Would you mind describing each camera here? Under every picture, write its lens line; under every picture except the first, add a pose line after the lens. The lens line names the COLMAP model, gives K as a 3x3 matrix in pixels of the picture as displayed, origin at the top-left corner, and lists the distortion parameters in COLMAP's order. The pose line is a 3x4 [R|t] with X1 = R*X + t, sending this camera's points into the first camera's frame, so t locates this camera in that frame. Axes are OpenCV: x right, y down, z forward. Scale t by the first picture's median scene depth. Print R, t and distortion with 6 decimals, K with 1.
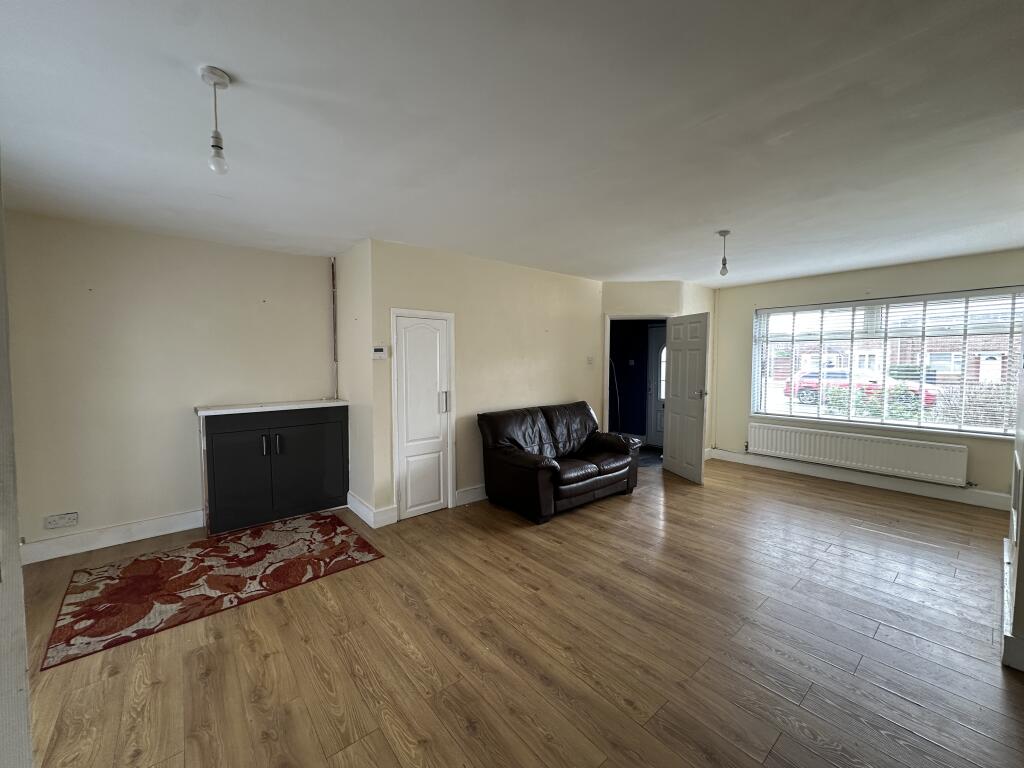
lens RADIAL K [[408.8, 0, 511.4], [0, 408.8, 385.4], [0, 0, 1]] dist [0.001337, 0.000046]
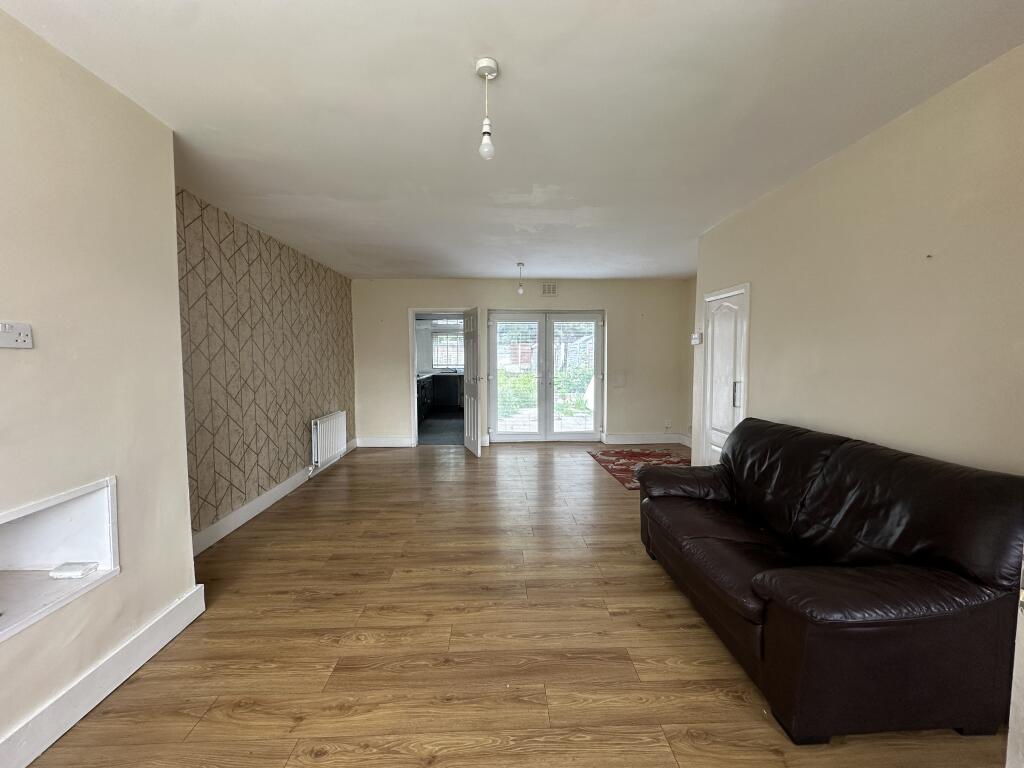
lens RADIAL K [[408.8, 0, 512.2], [0, 408.8, 378.8], [0, 0, 1]] dist [0.001337, 0.000046]
pose [[-0.615557, 0.053082, -0.786302, 0.811588], [-0.038166, 0.994551, 0.097018, -0.047631], [0.787167, 0.089730, -0.610177, 1.229205]]
